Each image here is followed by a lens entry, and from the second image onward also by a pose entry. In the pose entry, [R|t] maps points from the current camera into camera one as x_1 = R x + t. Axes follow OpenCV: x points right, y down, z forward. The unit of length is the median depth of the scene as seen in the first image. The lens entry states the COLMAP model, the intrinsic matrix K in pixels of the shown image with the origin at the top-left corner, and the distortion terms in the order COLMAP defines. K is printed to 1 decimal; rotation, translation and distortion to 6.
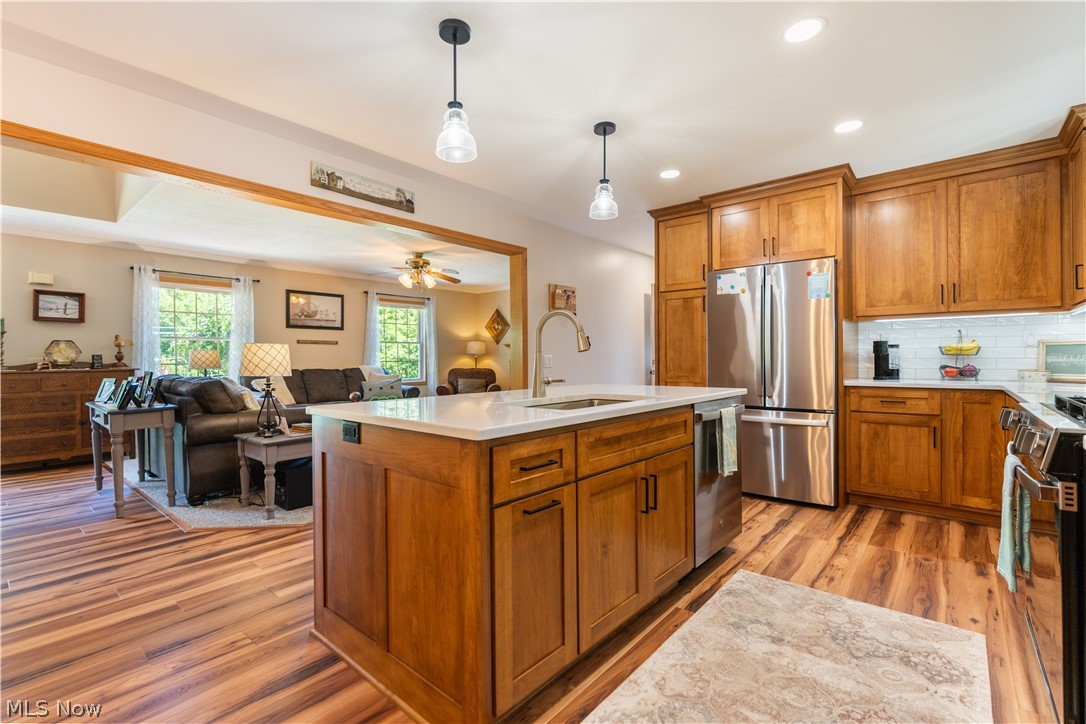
lens RADIAL K [[489.8, 0, 540.6], [0, 489.8, 355.8], [0, 0, 1]] dist [-0.006807, 0.001801]
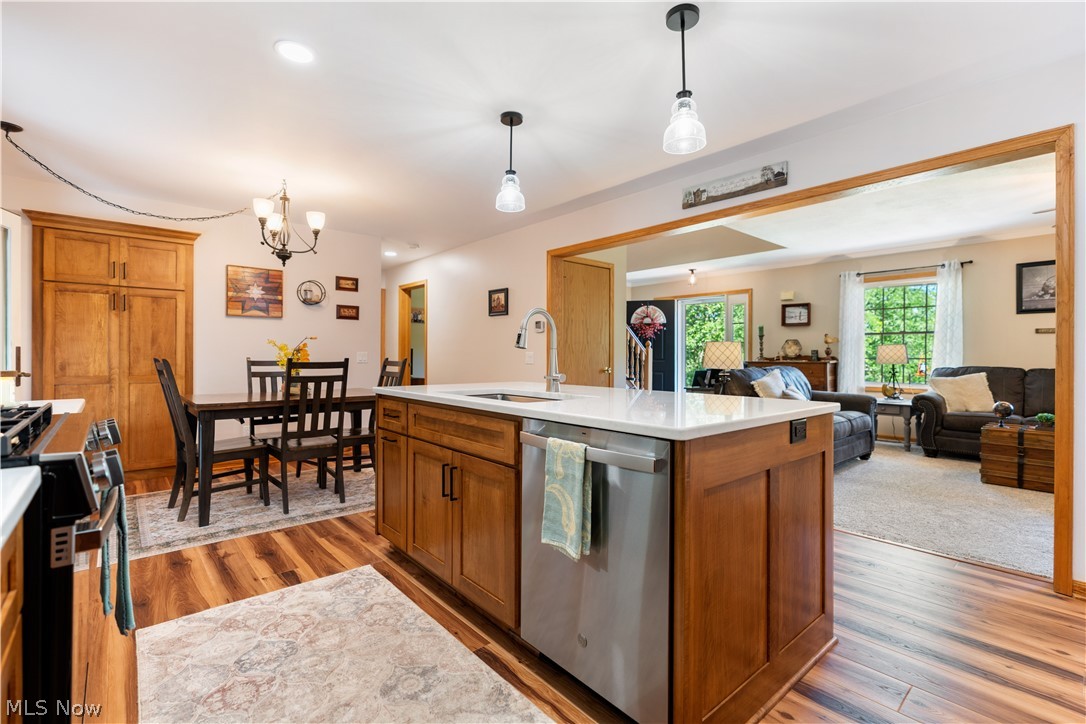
lens RADIAL K [[489.8, 0, 548.8], [0, 489.8, 353.8], [0, 0, 1]] dist [-0.006807, 0.001801]
pose [[-0.139047, 0.003990, -0.990278, 0.691604], [0.004924, 0.999982, 0.003337, -0.000423], [0.990273, -0.004413, -0.139065, 0.756593]]
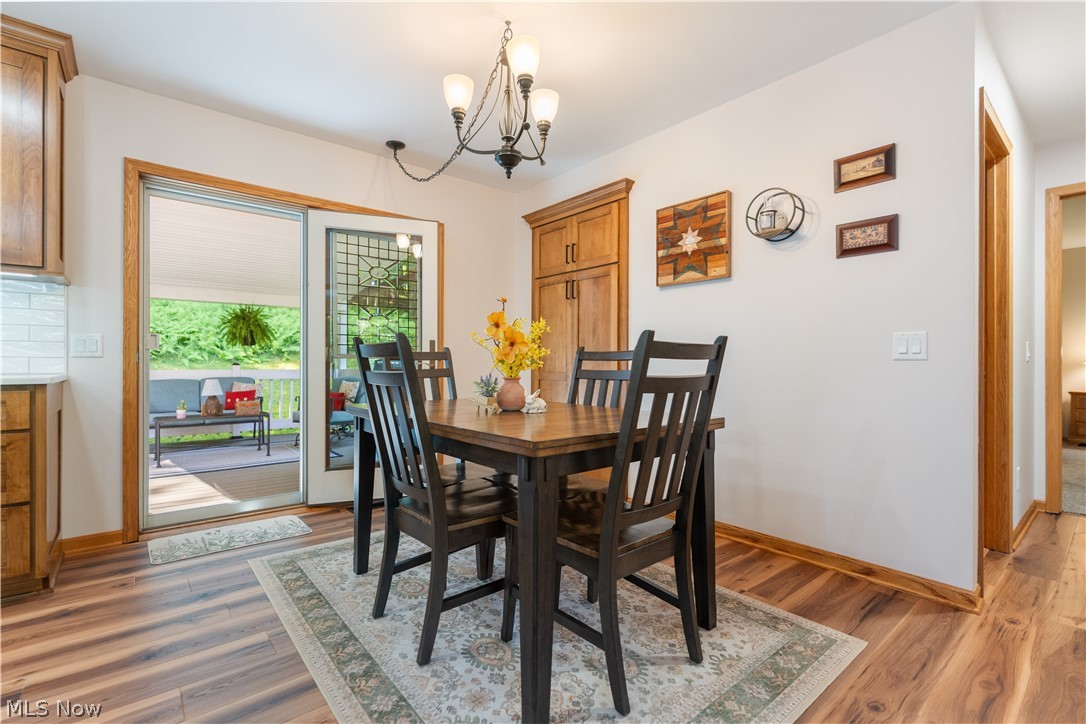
lens RADIAL K [[489.8, 0, 532.0], [0, 489.8, 364.4], [0, 0, 1]] dist [-0.006807, 0.001801]
pose [[-0.985383, 0.000148, 0.170354, -0.446117], [-0.000734, 0.999987, -0.005113, 0.040087], [-0.170353, -0.005163, -0.985370, 0.609715]]
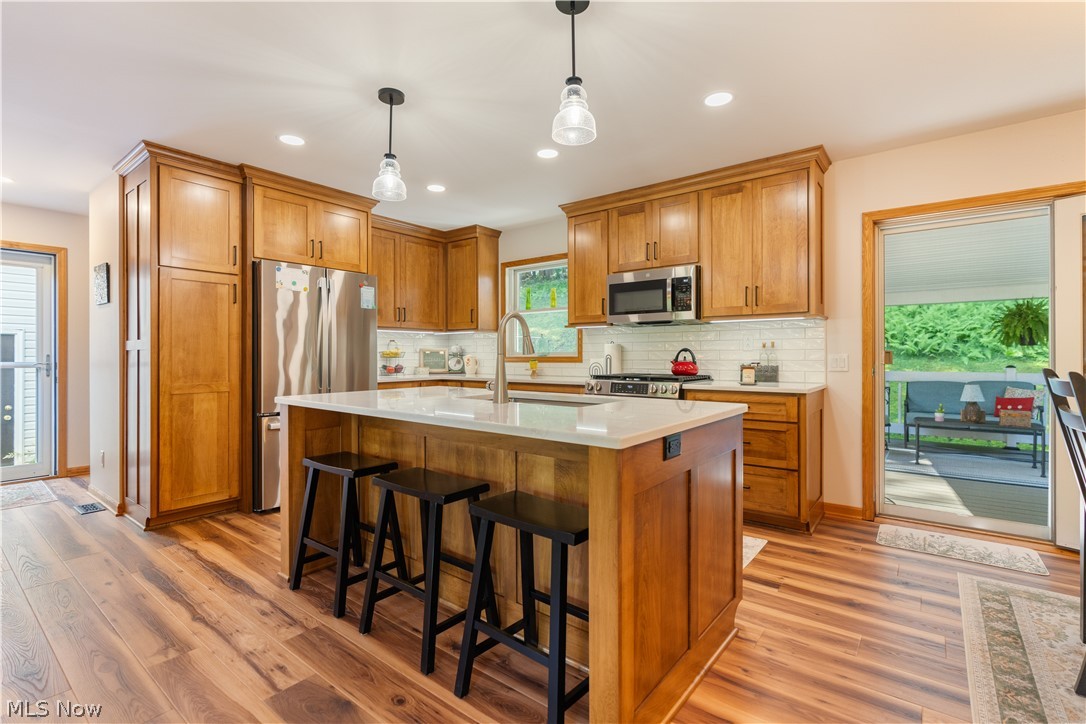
lens RADIAL K [[489.8, 0, 550.0], [0, 489.8, 357.2], [0, 0, 1]] dist [-0.006807, 0.001801]
pose [[-0.051503, 0.000914, 0.998672, -0.618447], [-0.001549, 0.999998, -0.000995, -0.001404], [-0.998672, -0.001598, -0.051501, 0.632698]]
